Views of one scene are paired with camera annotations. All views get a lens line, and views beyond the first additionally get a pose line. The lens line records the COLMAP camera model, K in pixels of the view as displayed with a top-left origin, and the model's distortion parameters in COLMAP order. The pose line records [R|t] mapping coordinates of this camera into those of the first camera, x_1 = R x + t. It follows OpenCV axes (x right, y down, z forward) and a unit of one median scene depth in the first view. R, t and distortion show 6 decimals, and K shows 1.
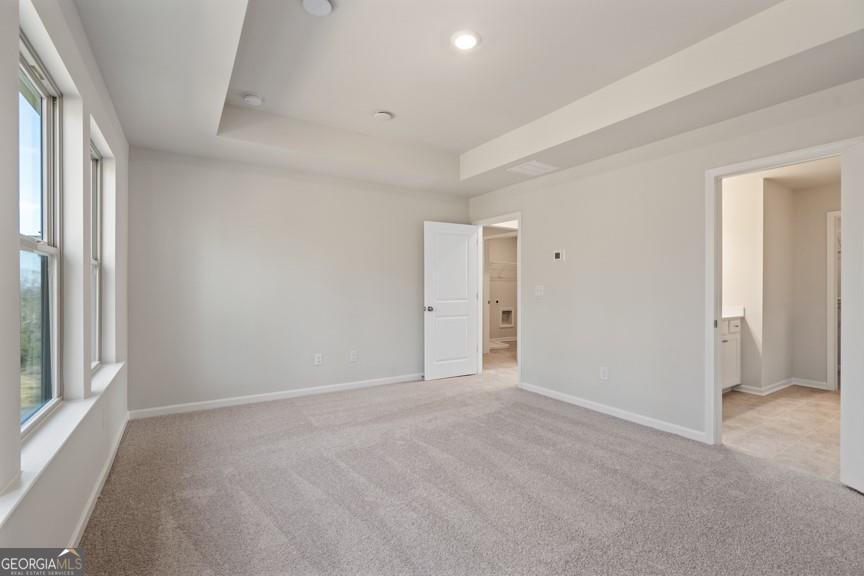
lens RADIAL K [[388.7, 0, 431.8], [0, 388.7, 289.0], [0, 0, 1]] dist [0.003007, 0.000476]
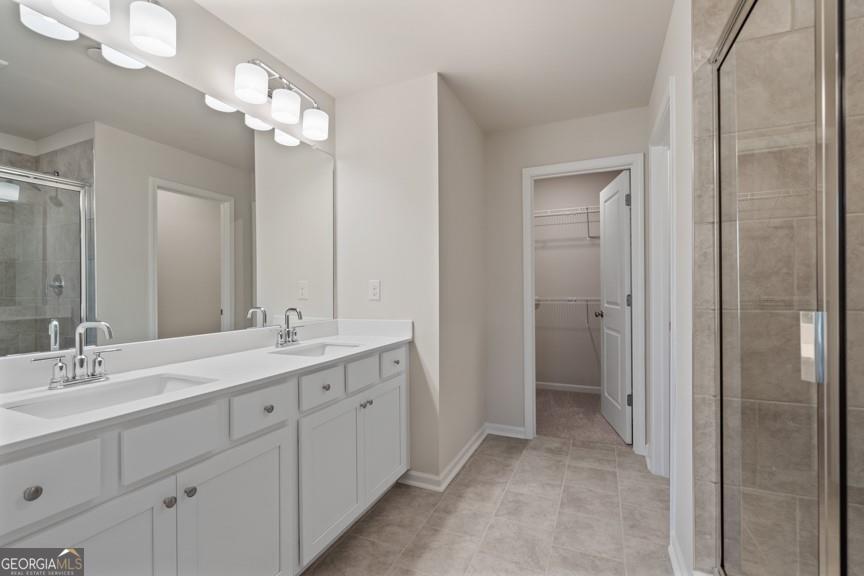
lens RADIAL K [[388.7, 0, 433.0], [0, 388.7, 289.2], [0, 0, 1]] dist [0.003007, 0.000476]
pose [[0.827083, -0.010227, 0.561987, 0.538040], [0.009161, 0.999947, 0.004715, 0.002534], [-0.562006, 0.001249, 0.827132, 0.562799]]
